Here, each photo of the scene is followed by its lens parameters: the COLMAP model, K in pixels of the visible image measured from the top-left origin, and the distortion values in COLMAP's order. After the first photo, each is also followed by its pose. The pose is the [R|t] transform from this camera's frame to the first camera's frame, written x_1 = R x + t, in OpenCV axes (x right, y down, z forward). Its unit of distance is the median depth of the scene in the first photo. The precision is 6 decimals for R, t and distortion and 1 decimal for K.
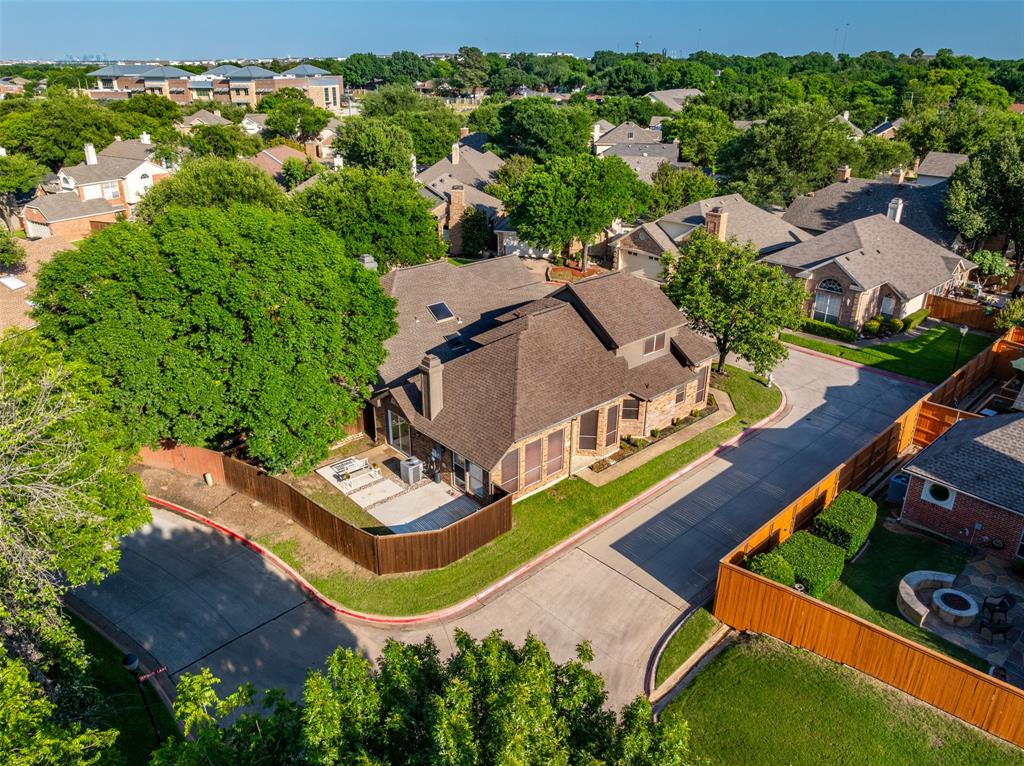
lens RADIAL K [[733.7, 0, 512.0], [0, 733.7, 383.0], [0, 0, 1]] dist [-0.032065, 0.001280]
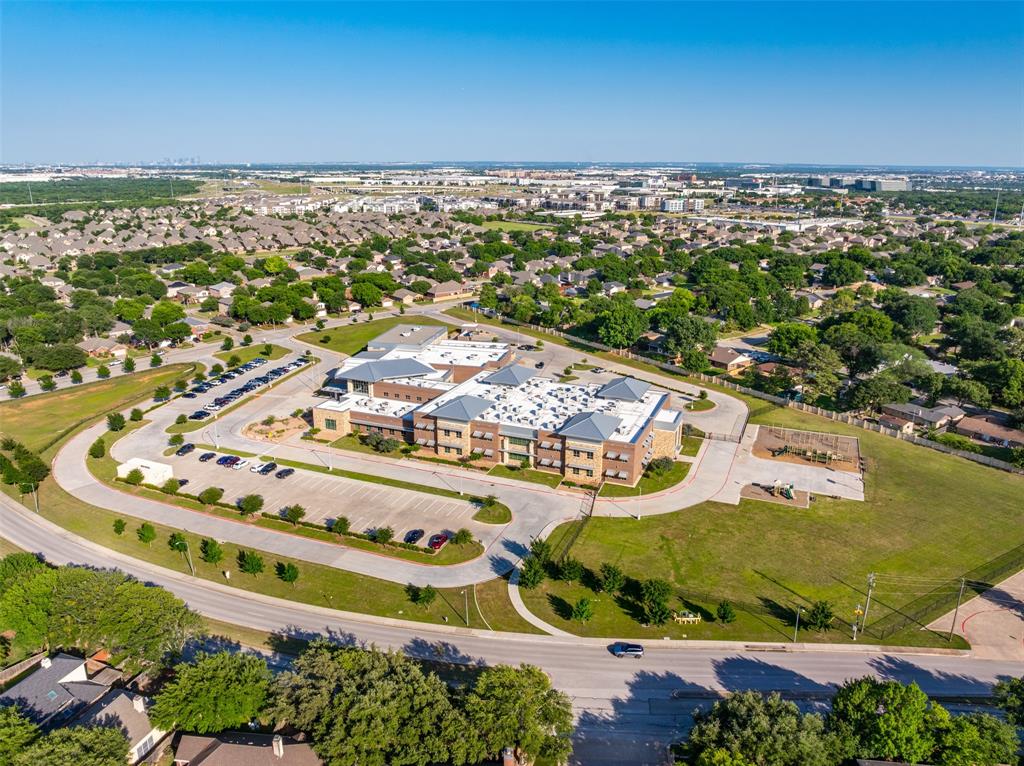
lens RADIAL K [[733.7, 0, 512.0], [0, 733.7, 383.0], [0, 0, 1]] dist [-0.032065, 0.001280]
pose [[0.996796, 0.022679, -0.076703, -2.290165], [-0.031867, 0.992169, -0.120765, -2.245845], [0.073363, 0.122822, 0.989713, 1.524639]]
